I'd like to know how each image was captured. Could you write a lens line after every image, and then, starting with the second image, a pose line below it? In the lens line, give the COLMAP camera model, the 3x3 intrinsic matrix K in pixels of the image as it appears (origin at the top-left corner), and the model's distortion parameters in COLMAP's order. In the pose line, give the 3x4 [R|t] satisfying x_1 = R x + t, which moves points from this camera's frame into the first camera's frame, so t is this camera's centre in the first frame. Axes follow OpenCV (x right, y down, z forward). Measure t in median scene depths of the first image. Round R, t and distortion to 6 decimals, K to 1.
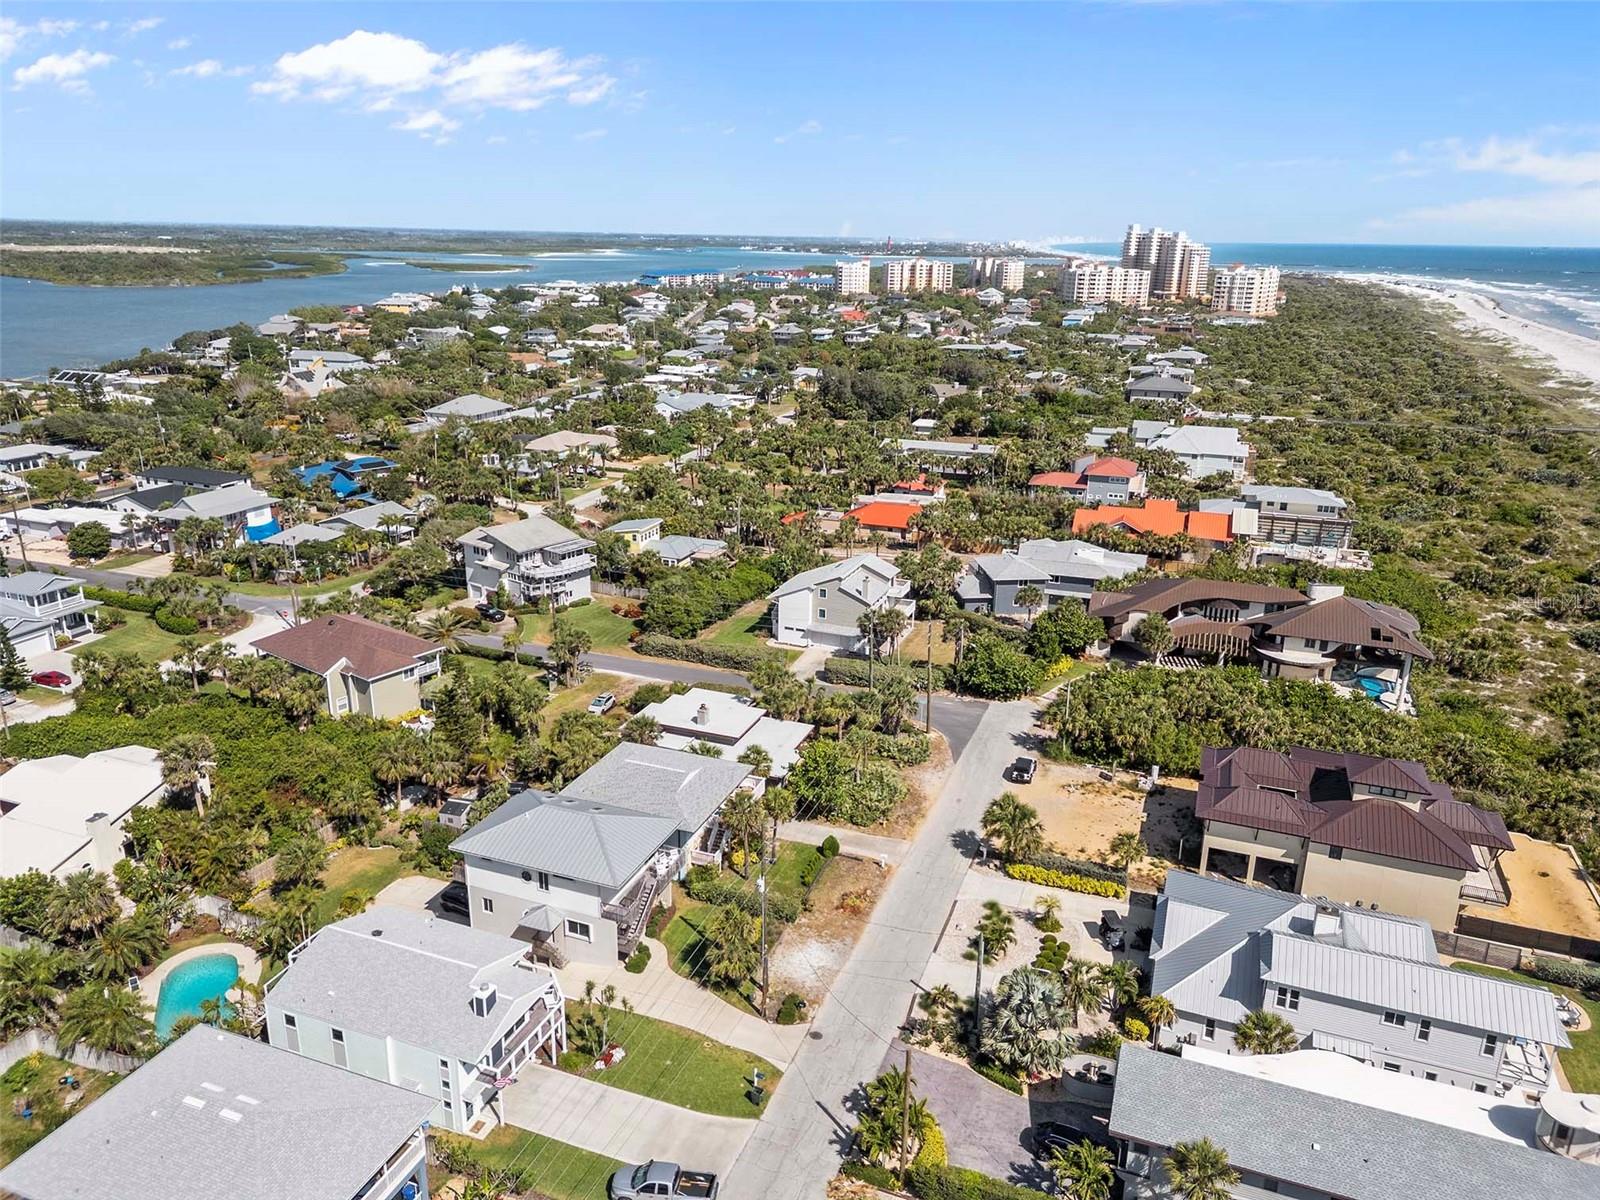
lens RADIAL K [[1112.6, 0, 797.3], [0, 1112.6, 605.6], [0, 0, 1]] dist [0.097514, -0.106335]
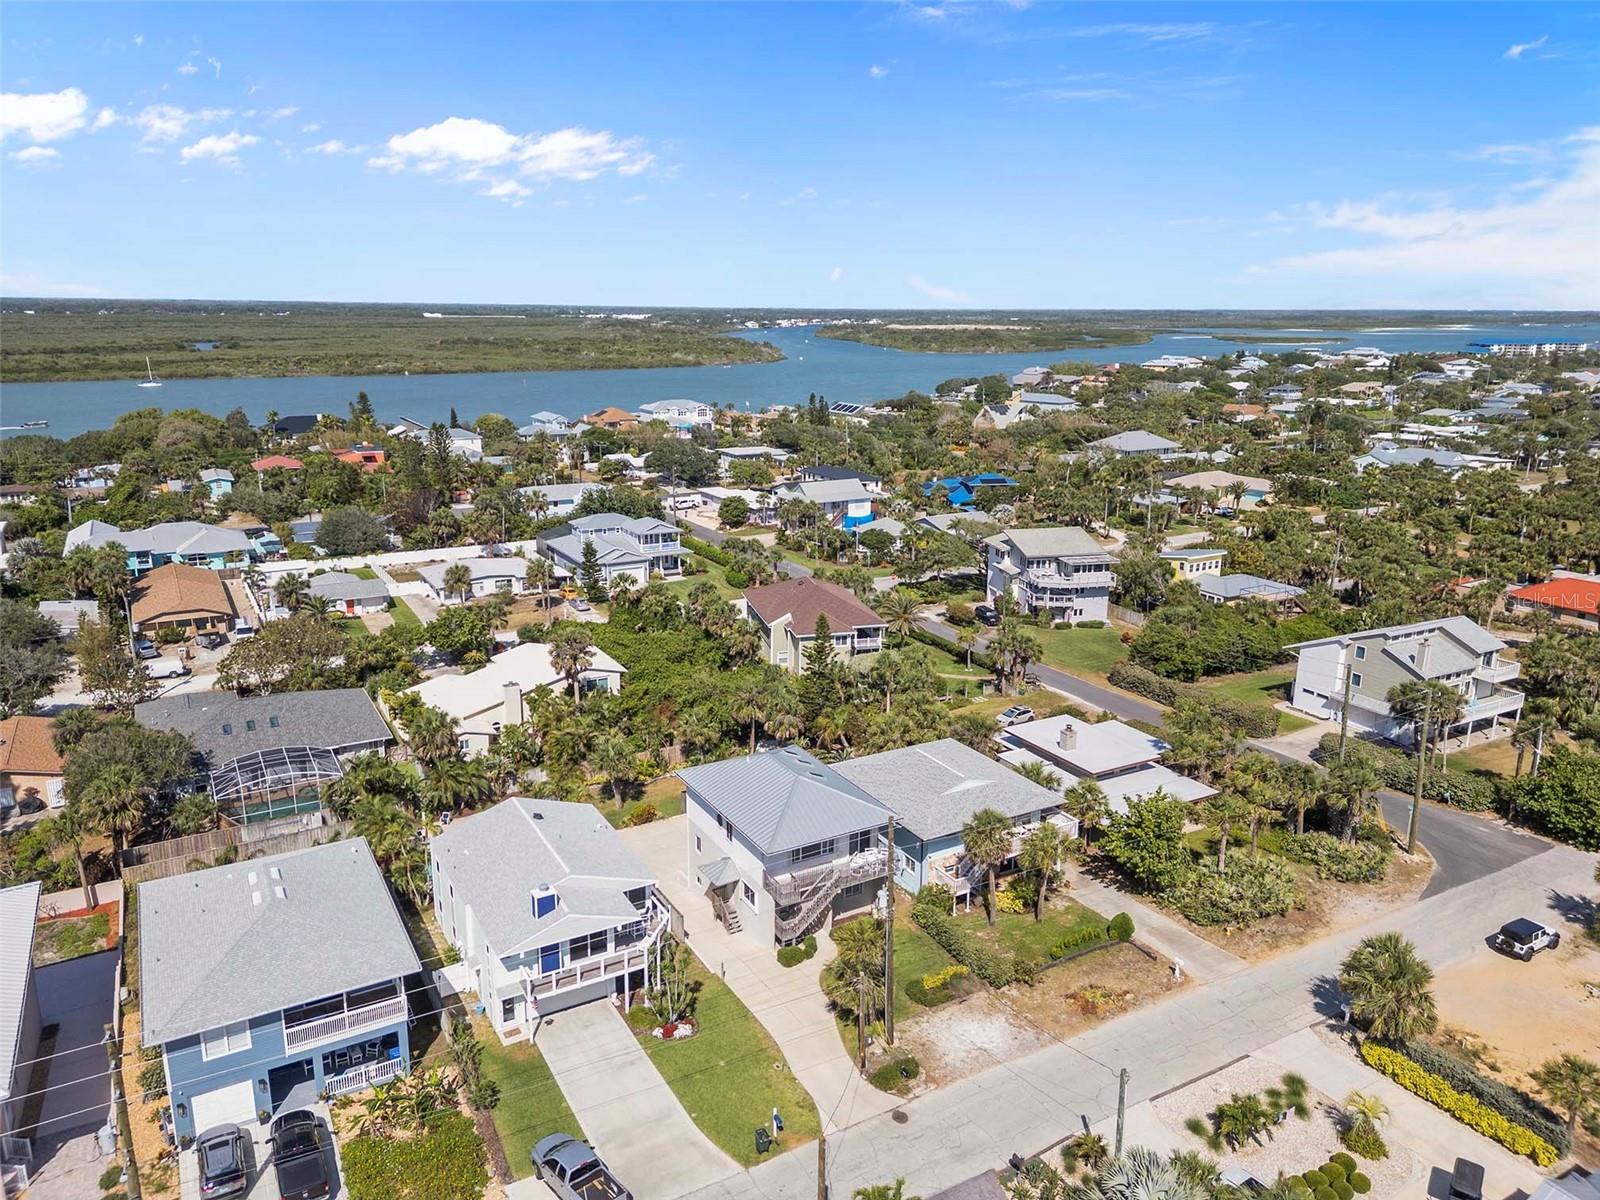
lens RADIAL K [[1112.6, 0, 797.3], [0, 1112.6, 605.6], [0, 0, 1]] dist [0.097514, -0.106335]
pose [[0.775423, 0.154446, -0.612263, 0.185814], [-0.195613, 0.980681, -0.000360, 0.031487], [0.600379, 0.120045, 0.790654, 0.163064]]
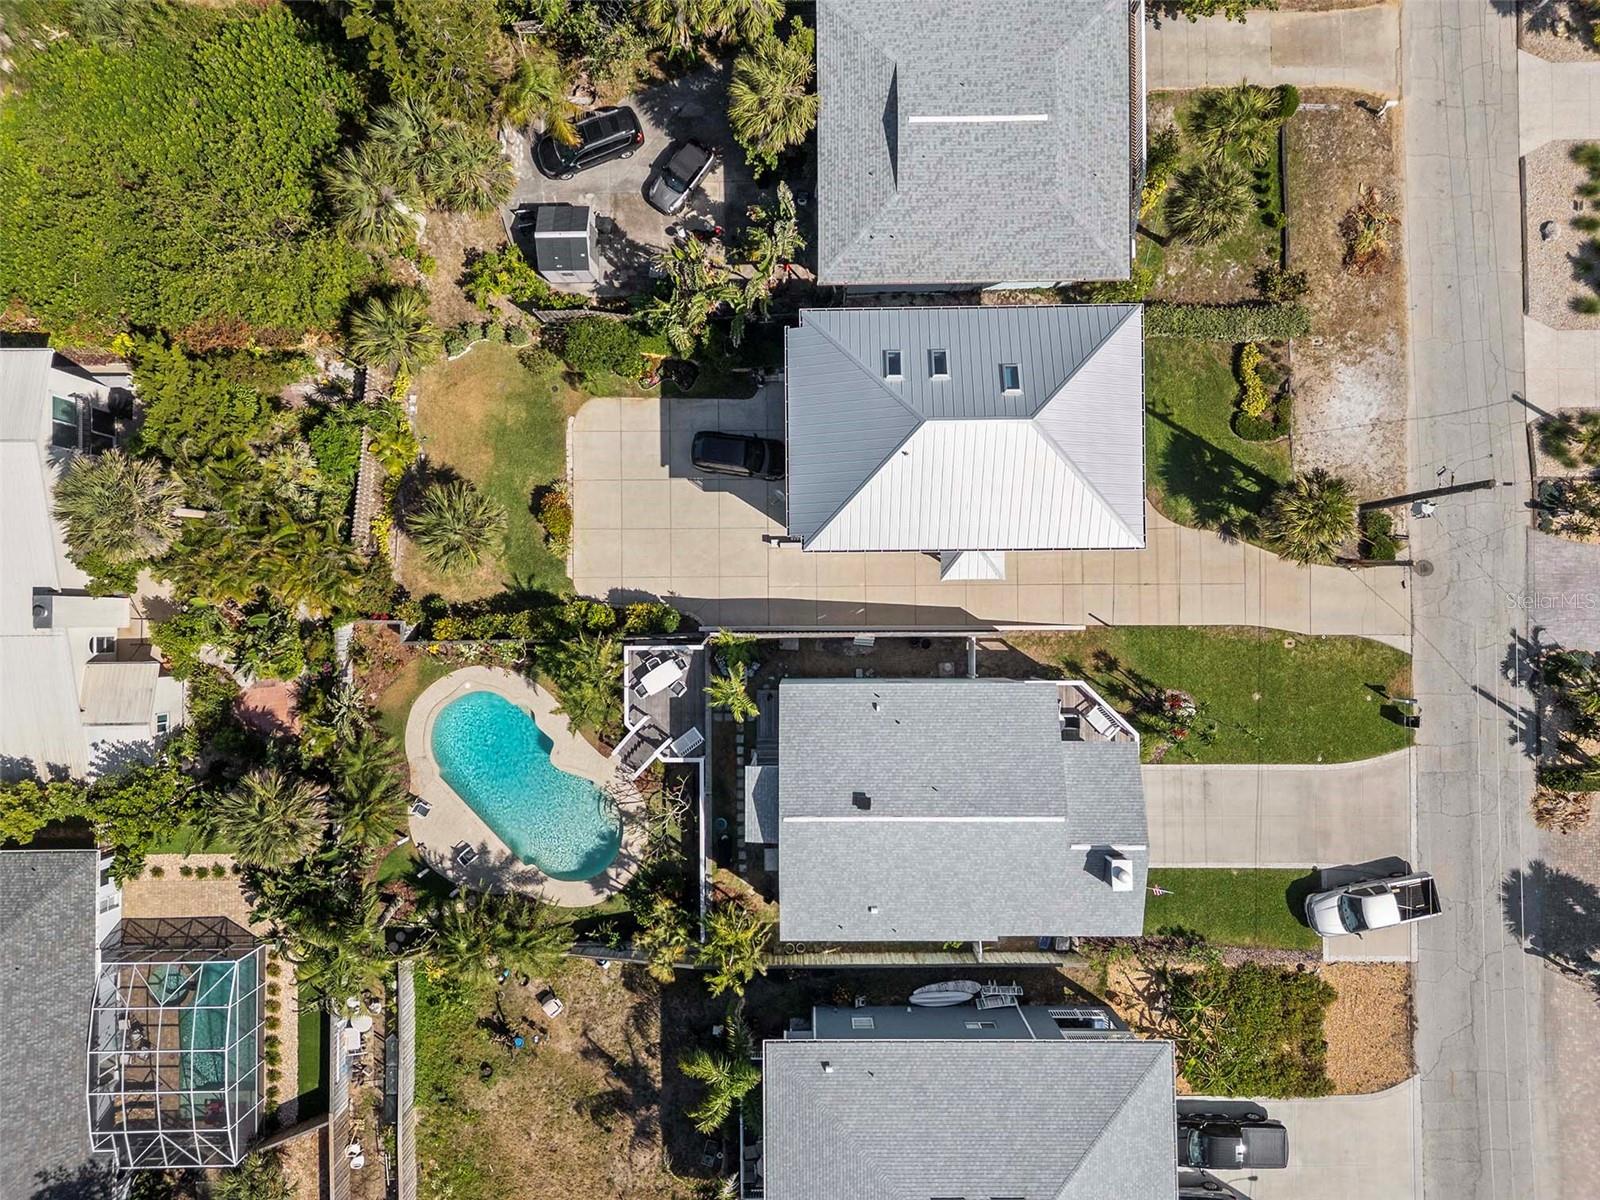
lens RADIAL K [[1112.6, 0, 797.3], [0, 1112.6, 605.6], [0, 0, 1]] dist [0.097514, -0.106335]
pose [[0.930760, -0.365560, -0.007133, -0.177168], [0.126232, 0.302971, 0.944603, -0.167379], [-0.343148, -0.880099, 0.328139, 0.441361]]
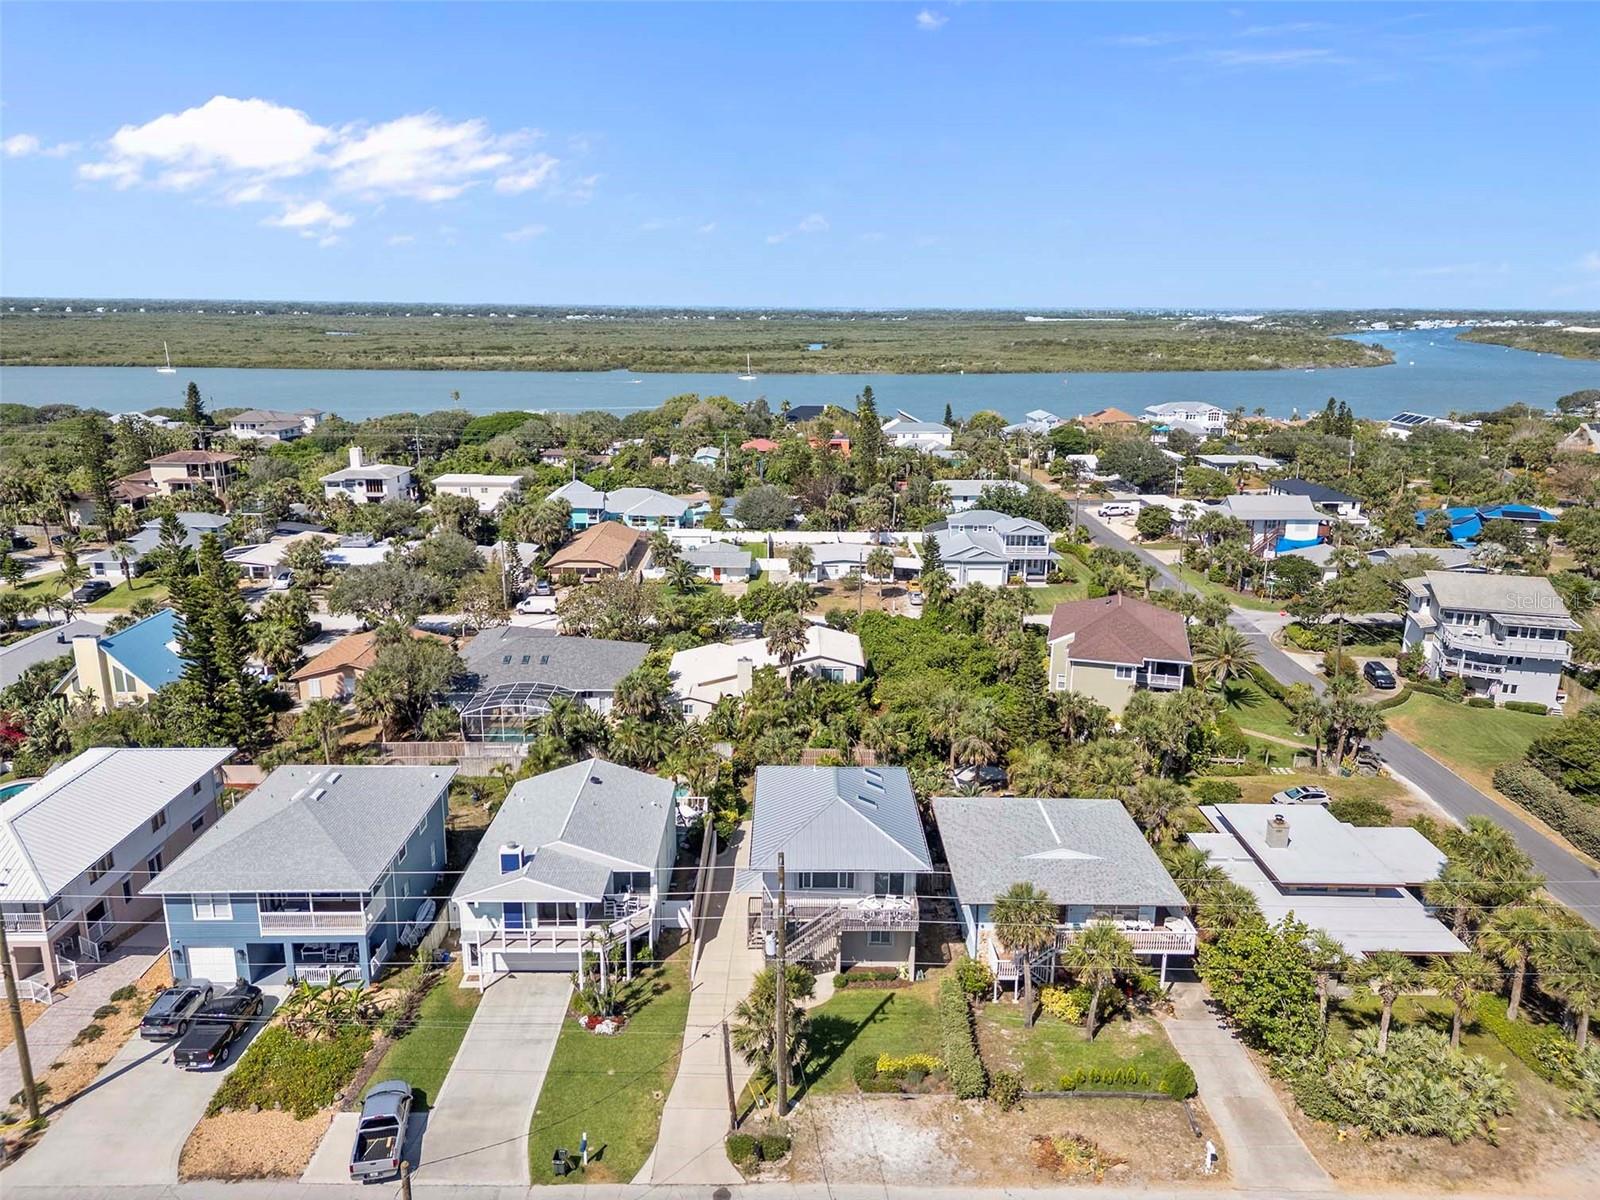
lens RADIAL K [[1112.6, 0, 797.3], [0, 1112.6, 605.6], [0, 0, 1]] dist [0.097514, -0.106335]
pose [[0.364046, 0.229491, -0.902665, 0.271226], [-0.296114, 0.947401, 0.121441, -0.015007], [0.883055, 0.223081, 0.412853, 0.347928]]
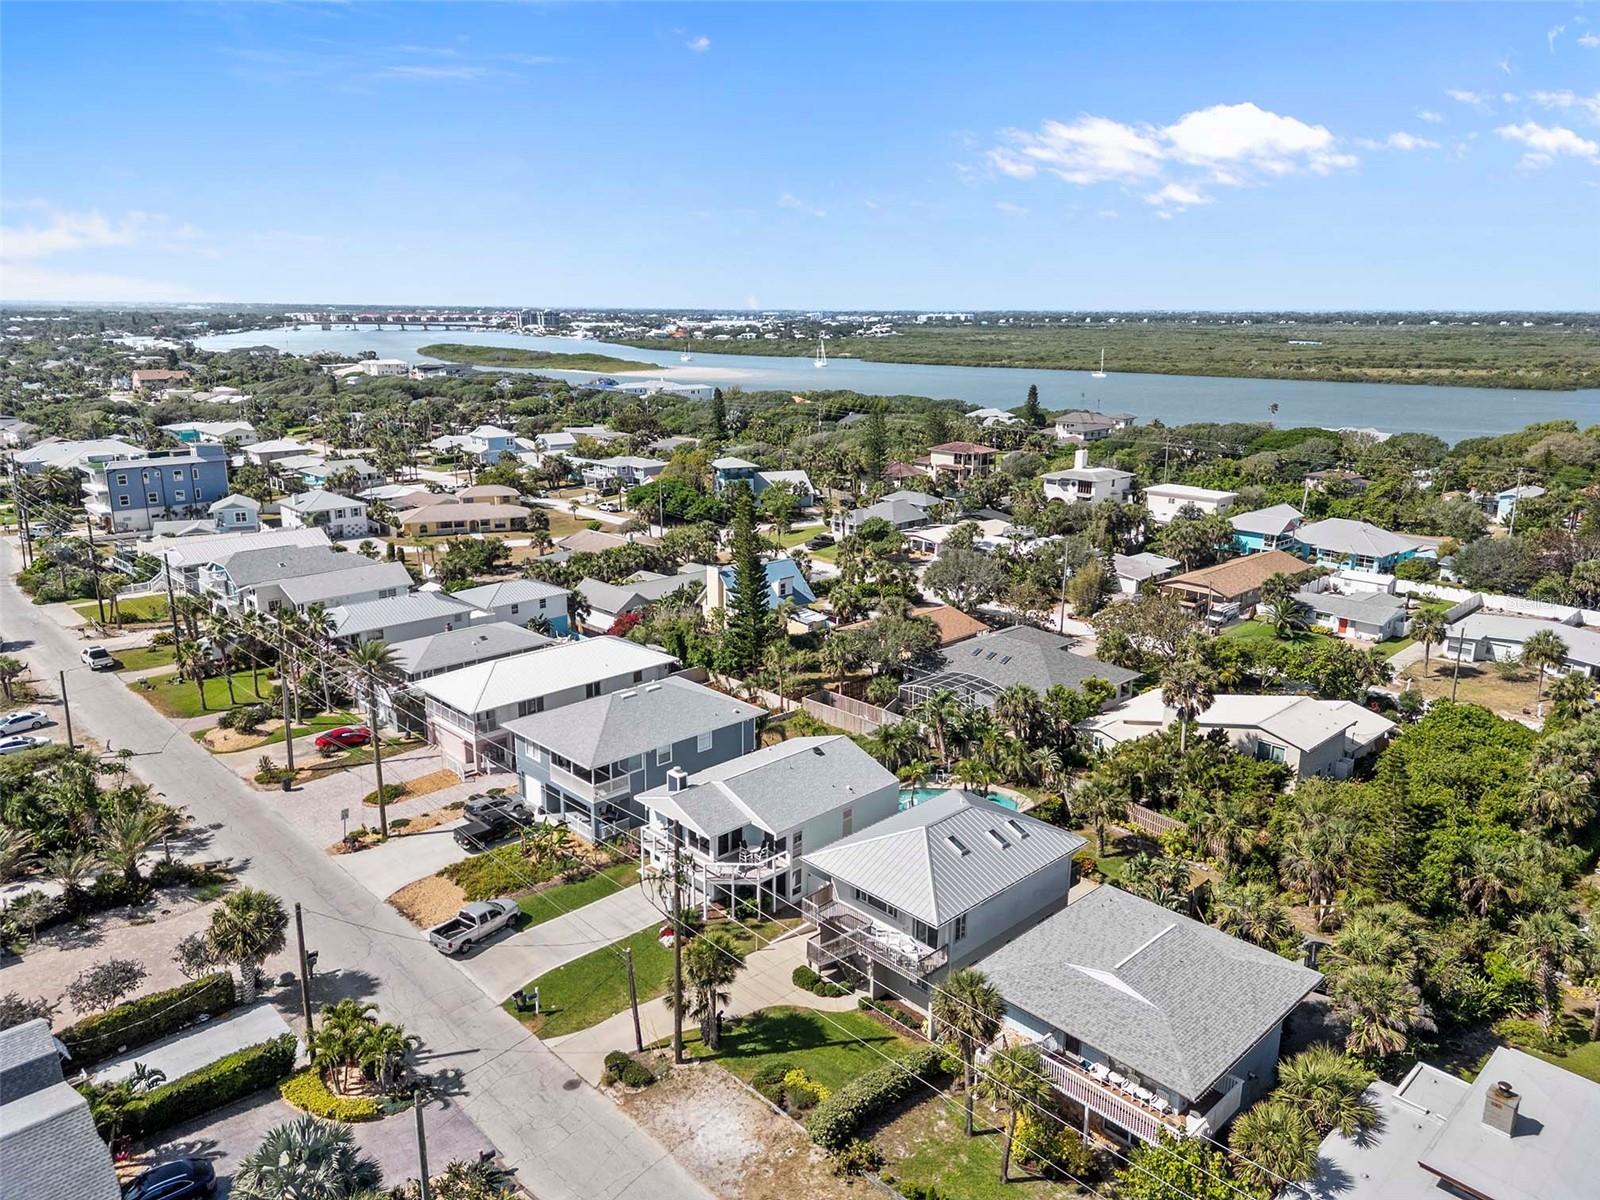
lens RADIAL K [[1112.6, 0, 797.3], [0, 1112.6, 605.6], [0, 0, 1]] dist [0.097514, -0.106335]
pose [[-0.425748, 0.216031, -0.878675, 0.273802], [-0.298830, 0.883025, 0.361894, -0.108822], [0.854072, 0.416650, -0.311389, 0.616360]]
